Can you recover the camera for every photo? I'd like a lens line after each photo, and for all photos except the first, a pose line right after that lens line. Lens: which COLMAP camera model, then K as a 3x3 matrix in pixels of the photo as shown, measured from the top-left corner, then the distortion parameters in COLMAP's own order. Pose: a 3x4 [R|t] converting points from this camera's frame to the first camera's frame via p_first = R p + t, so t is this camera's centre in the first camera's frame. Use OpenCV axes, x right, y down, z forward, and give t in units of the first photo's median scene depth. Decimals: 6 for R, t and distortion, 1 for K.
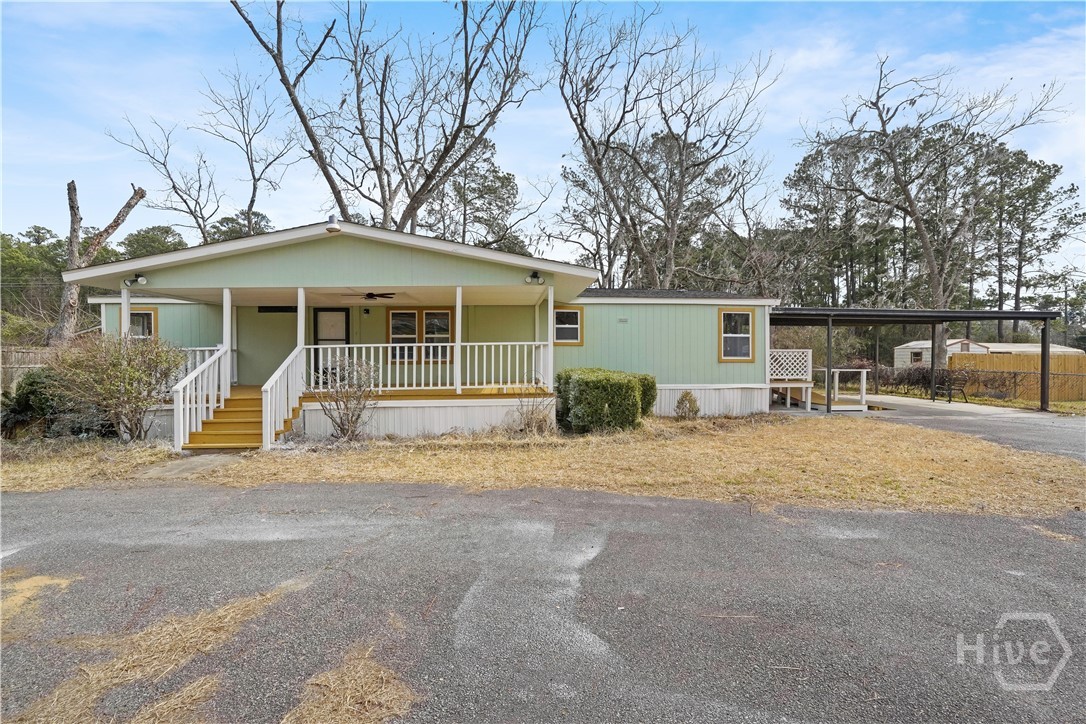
lens RADIAL K [[484.0, 0, 547.6], [0, 484.0, 360.6], [0, 0, 1]] dist [-0.012450, 0.001192]
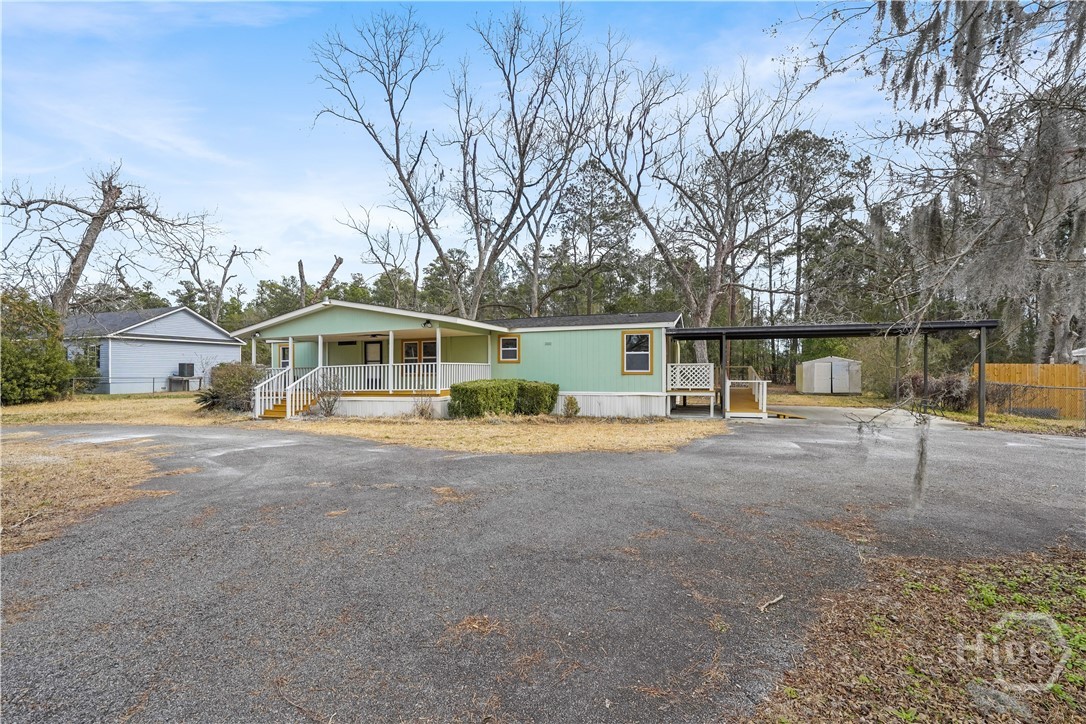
lens RADIAL K [[484.0, 0, 535.7], [0, 484.0, 363.6], [0, 0, 1]] dist [-0.012450, 0.001192]
pose [[0.912933, -0.011406, -0.407950, 0.658672], [0.003927, 0.999809, -0.019165, -0.001718], [0.408091, 0.015894, 0.912803, -0.233673]]
